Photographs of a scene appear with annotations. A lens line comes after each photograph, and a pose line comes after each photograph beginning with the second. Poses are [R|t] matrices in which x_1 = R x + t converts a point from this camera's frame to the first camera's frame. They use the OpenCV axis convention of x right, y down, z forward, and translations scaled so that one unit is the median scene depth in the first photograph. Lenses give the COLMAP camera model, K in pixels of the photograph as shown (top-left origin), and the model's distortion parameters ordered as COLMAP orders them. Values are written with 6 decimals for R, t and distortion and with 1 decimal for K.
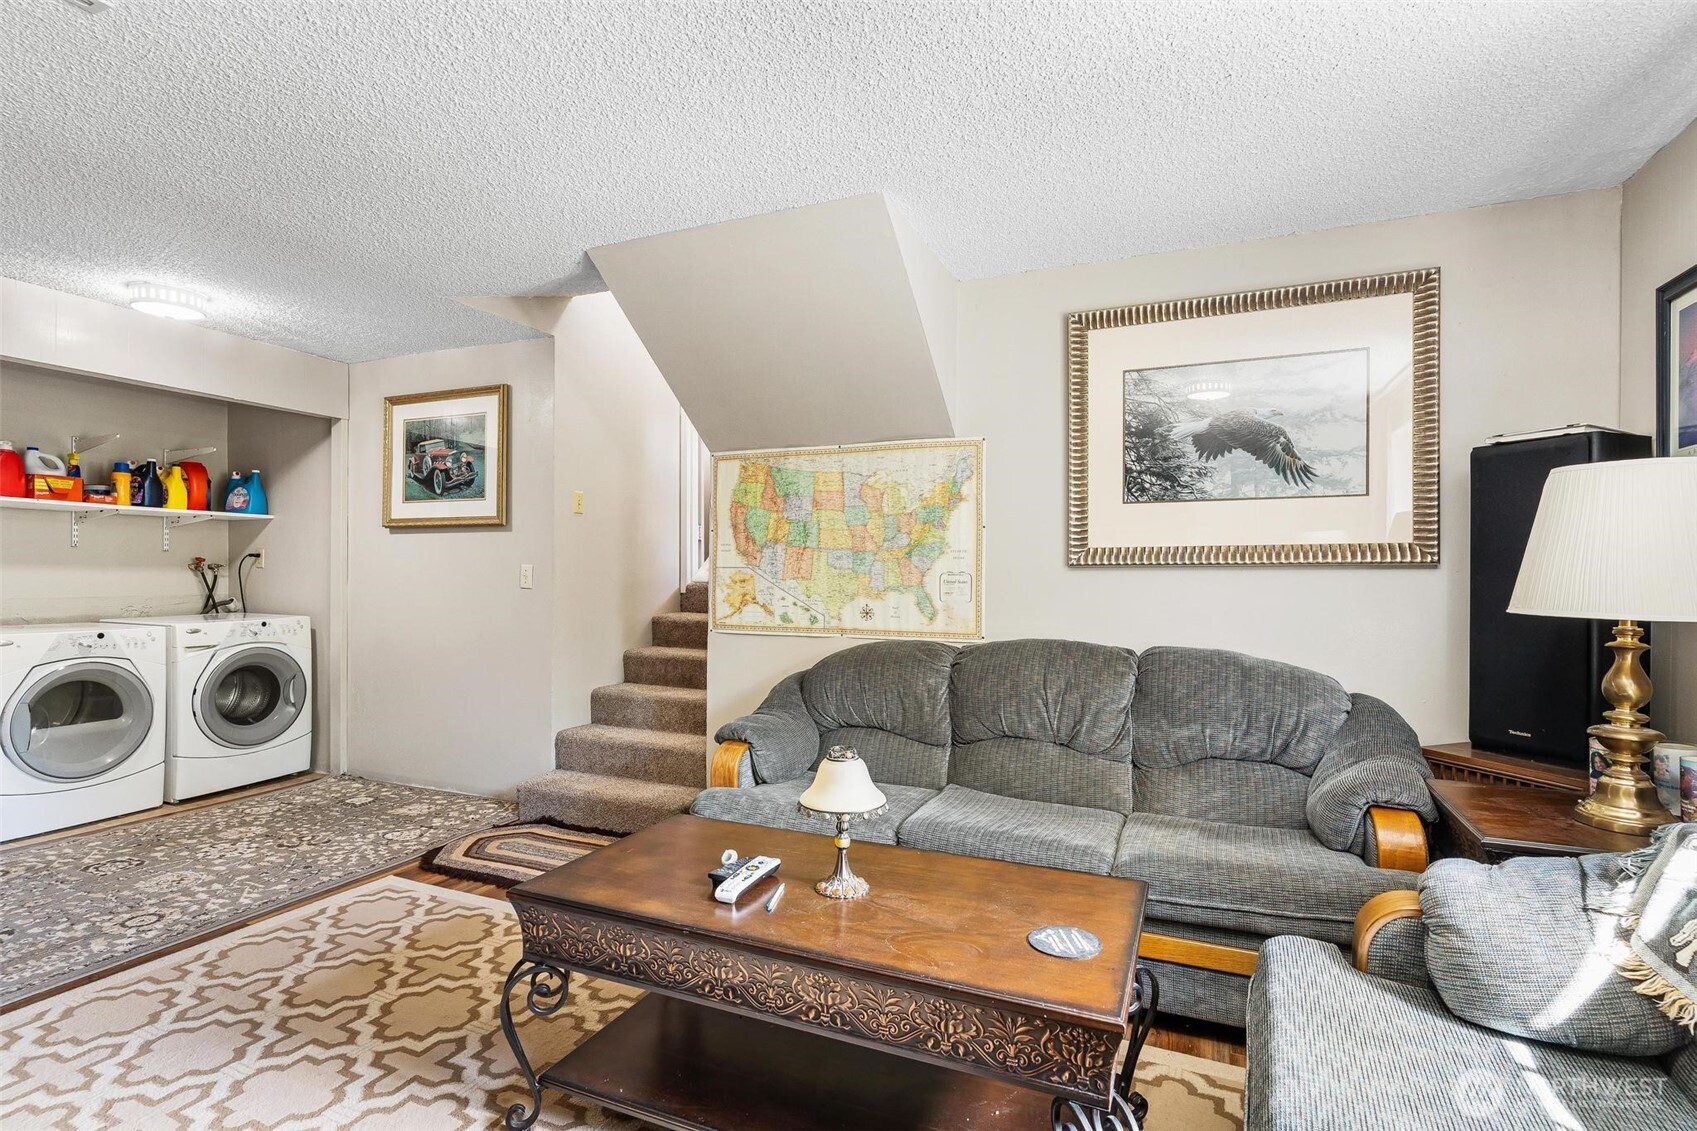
lens RADIAL K [[808.6, 0, 853.7], [0, 808.6, 576.1], [0, 0, 1]] dist [0.000106, -0.001009]
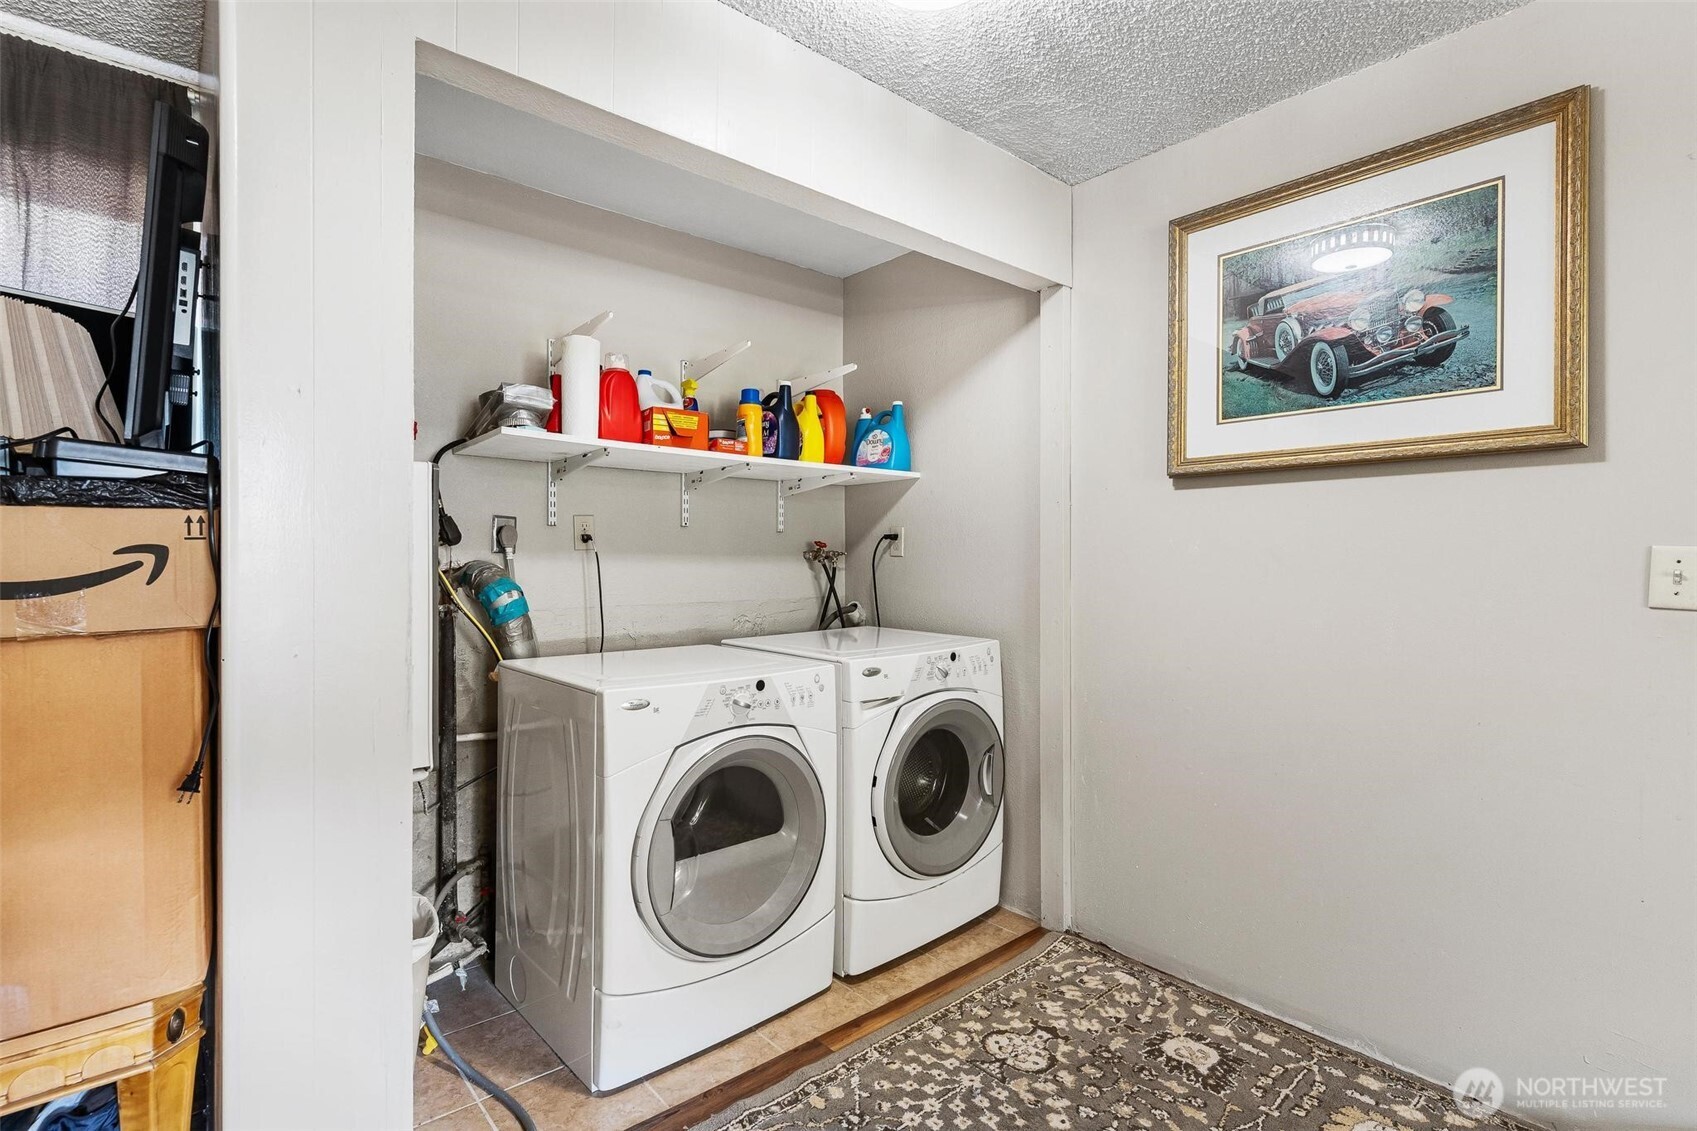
lens RADIAL K [[808.6, 0, 847.0], [0, 808.6, 561.3], [0, 0, 1]] dist [0.000106, -0.001009]
pose [[0.894853, -0.002065, -0.446356, -0.555787], [0.002648, 0.999996, 0.000684, -0.008006], [0.446352, -0.001794, 0.894855, 0.471749]]
